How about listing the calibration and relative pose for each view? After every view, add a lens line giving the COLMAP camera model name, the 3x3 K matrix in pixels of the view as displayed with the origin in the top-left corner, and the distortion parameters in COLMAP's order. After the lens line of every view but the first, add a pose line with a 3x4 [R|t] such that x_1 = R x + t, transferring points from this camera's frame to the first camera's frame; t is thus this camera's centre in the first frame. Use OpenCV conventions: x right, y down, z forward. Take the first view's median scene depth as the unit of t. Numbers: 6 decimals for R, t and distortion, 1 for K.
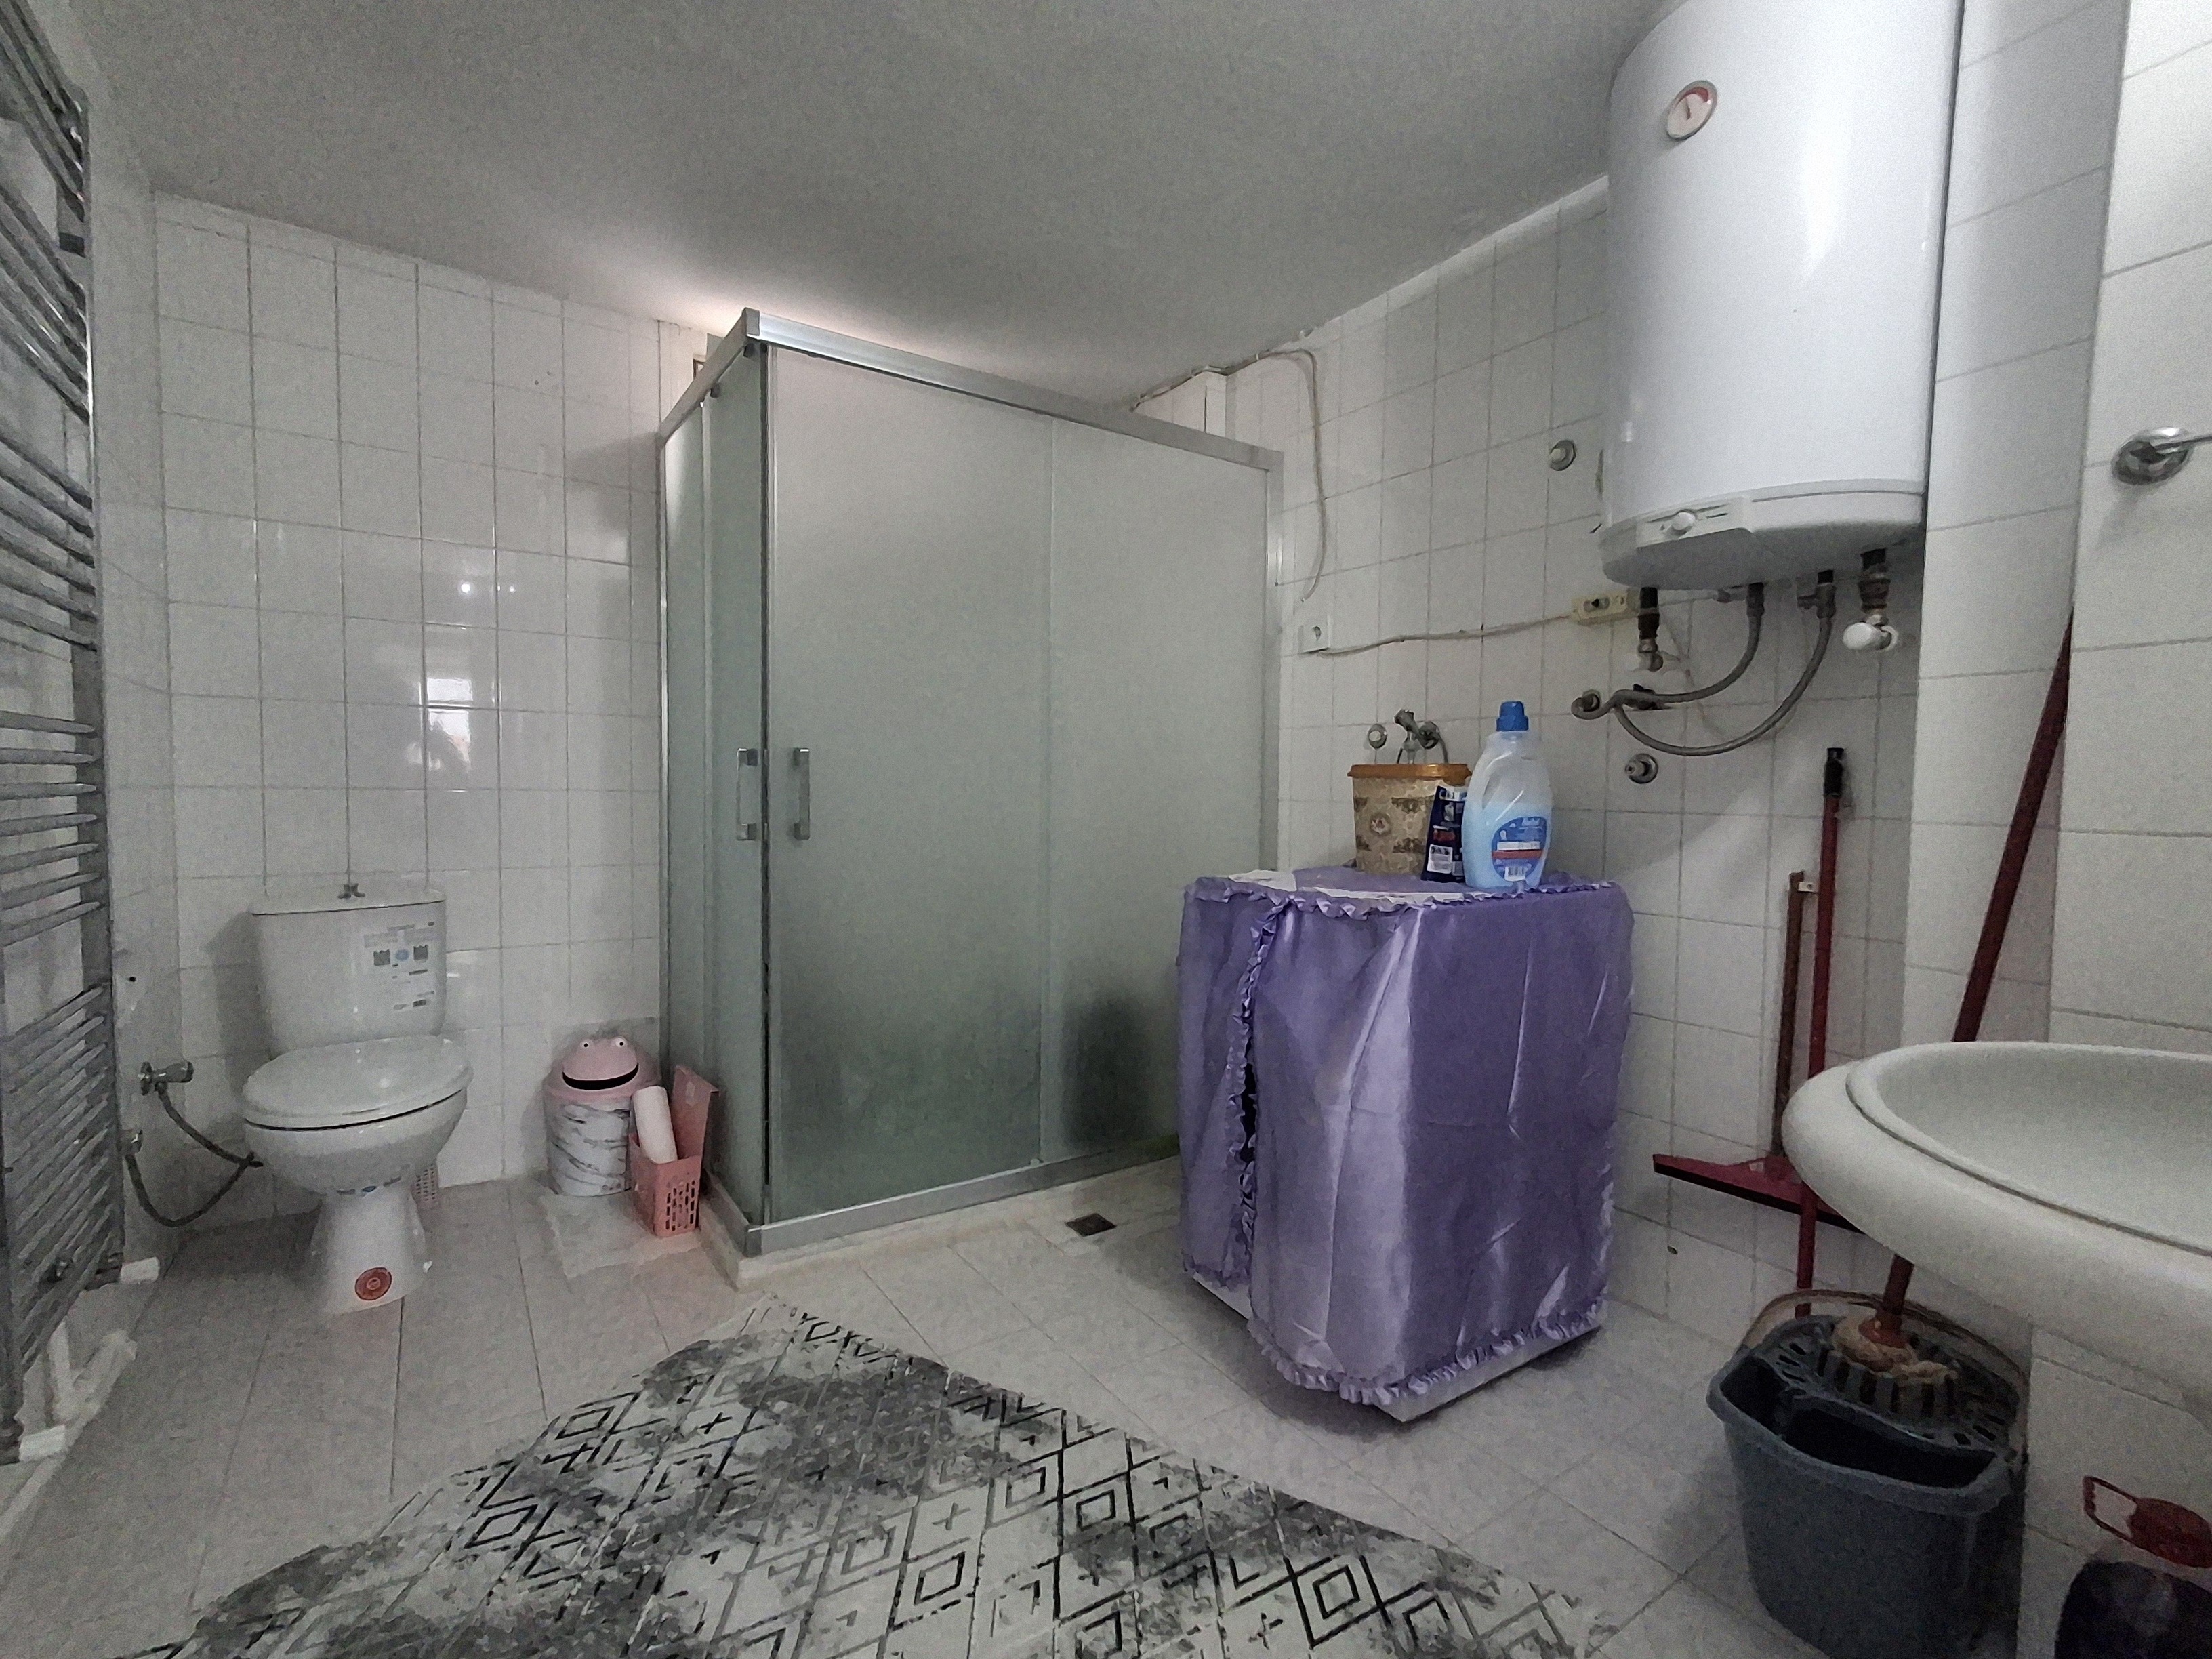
lens RADIAL K [[1003.7, 0, 1115.6], [0, 1003.7, 834.4], [0, 0, 1]] dist [0.008260, -0.004246]
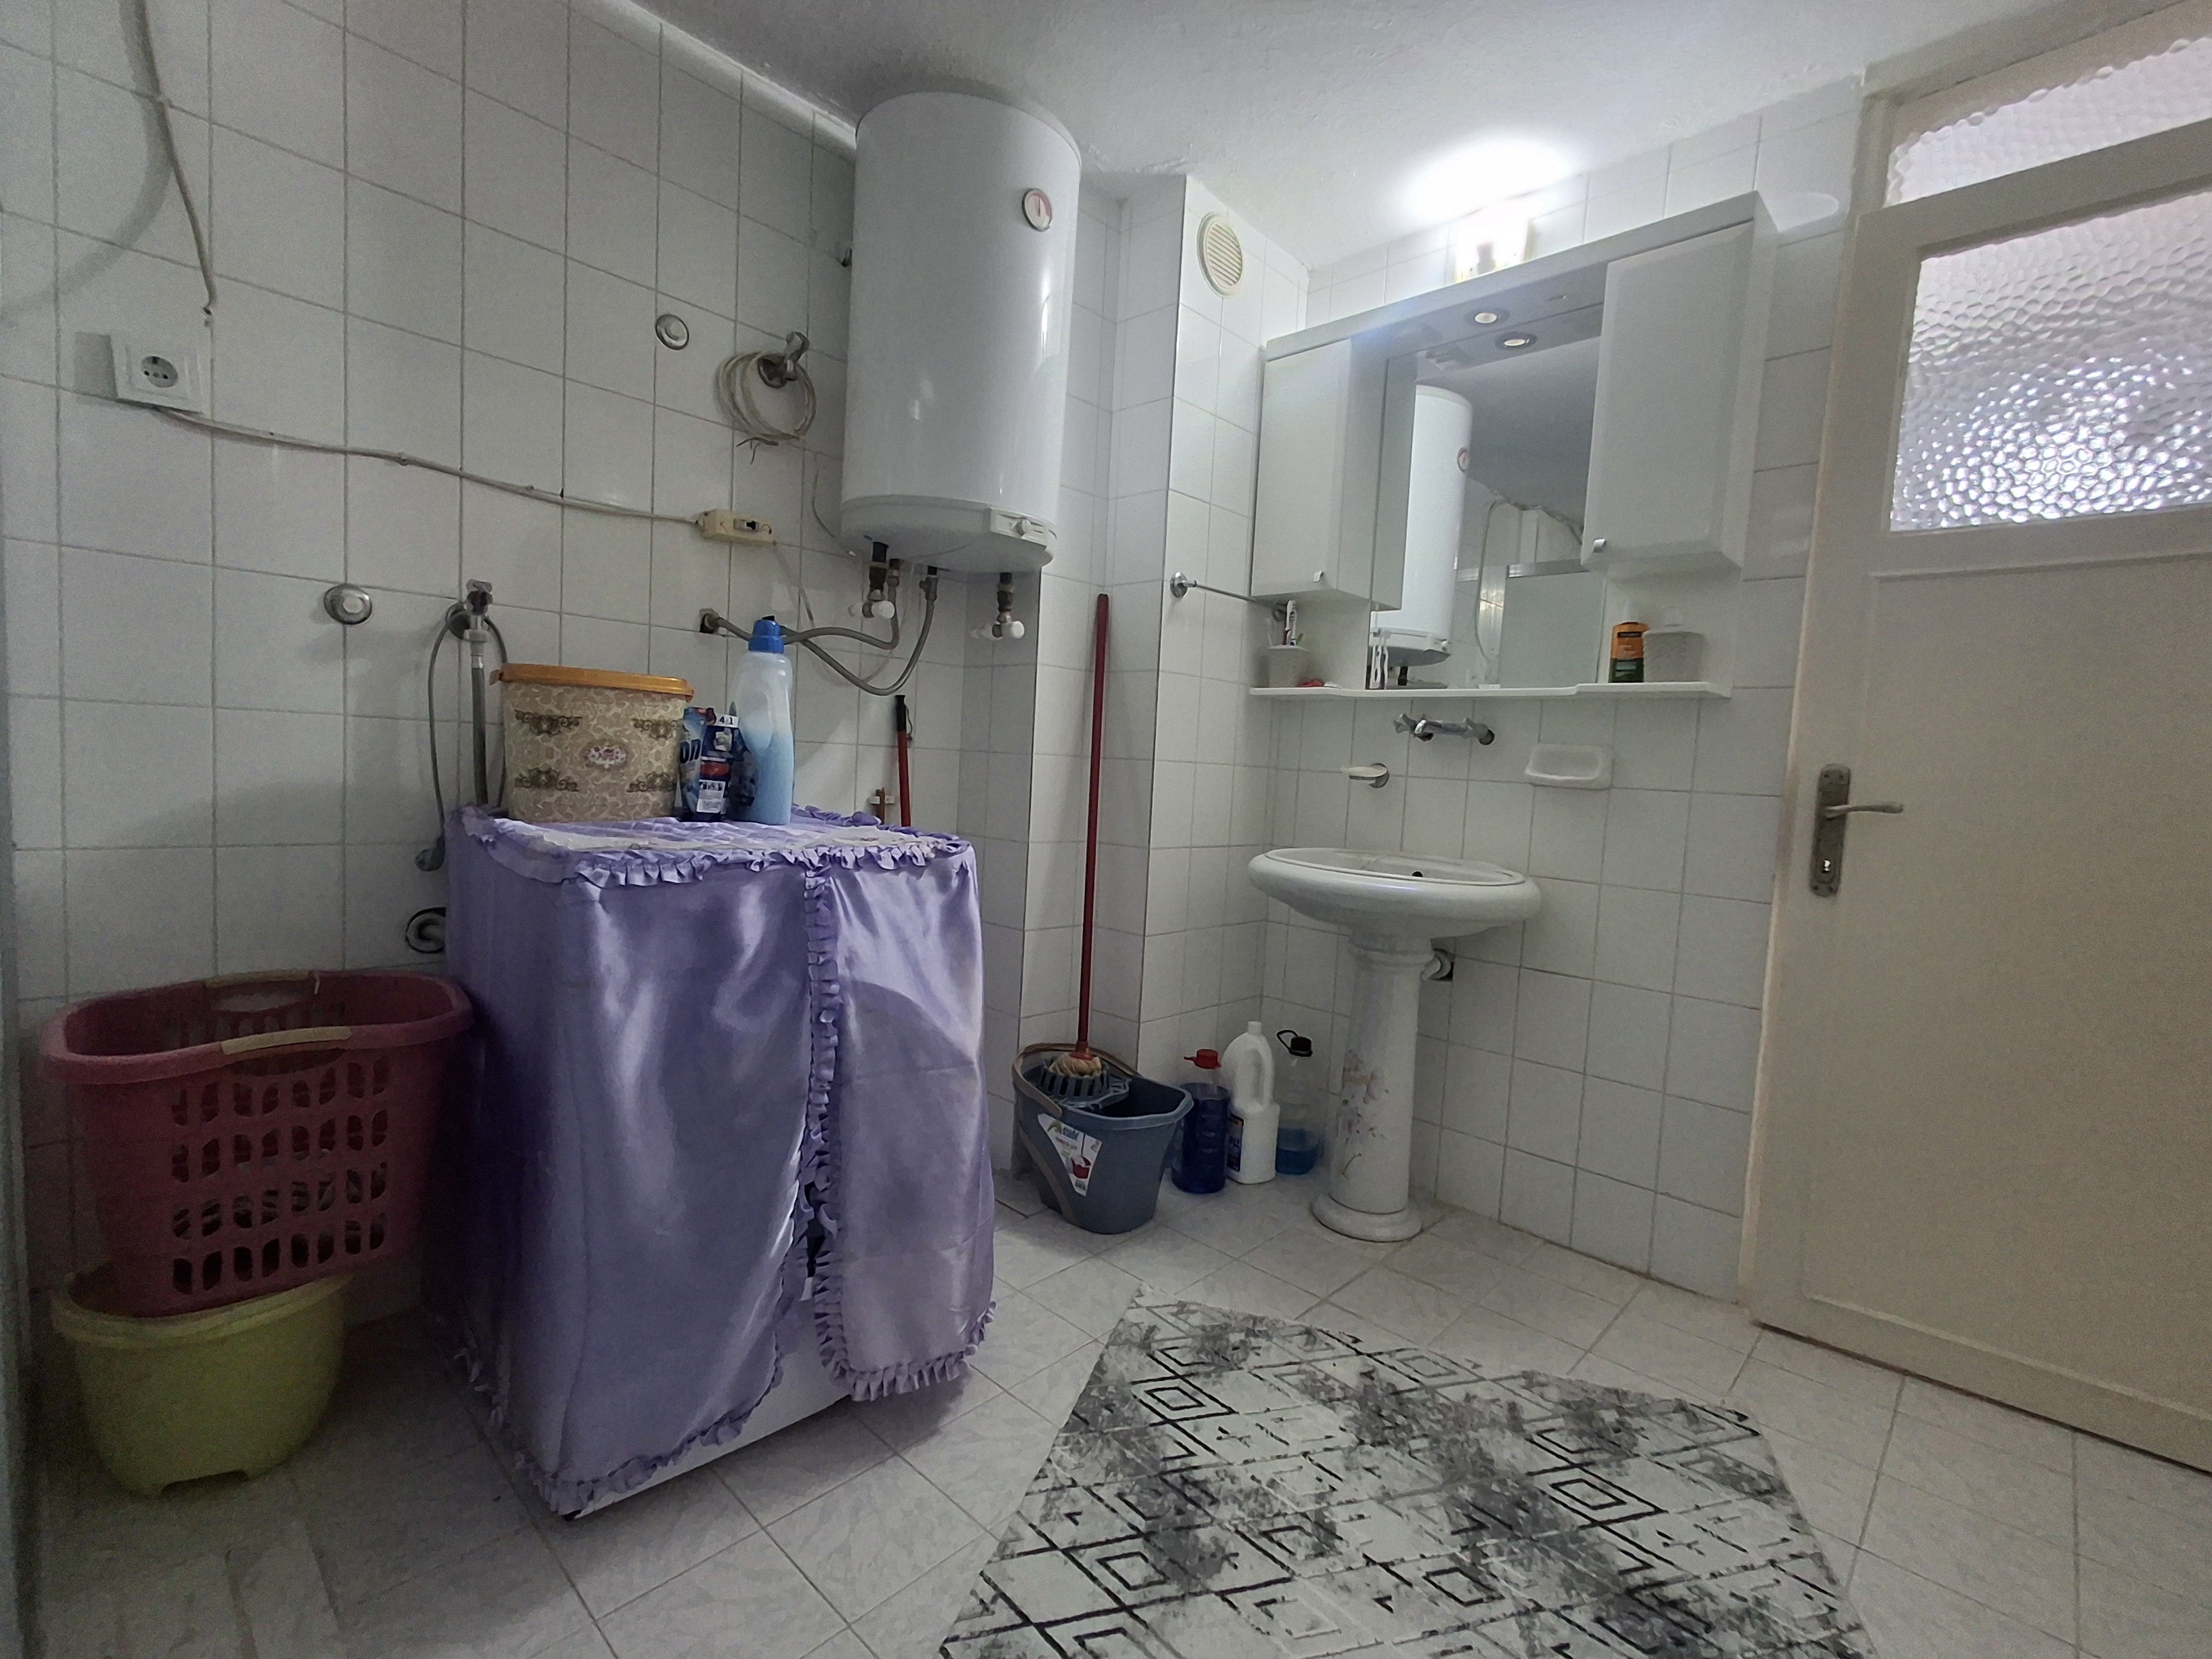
lens RADIAL K [[1003.7, 0, 1118.7], [0, 1003.7, 828.8], [0, 0, 1]] dist [0.008260, -0.004246]
pose [[-0.220619, -0.090967, 0.971109, -0.798557], [-0.006624, 0.995758, 0.091771, -0.038375], [-0.975338, 0.013814, -0.220286, 1.200685]]
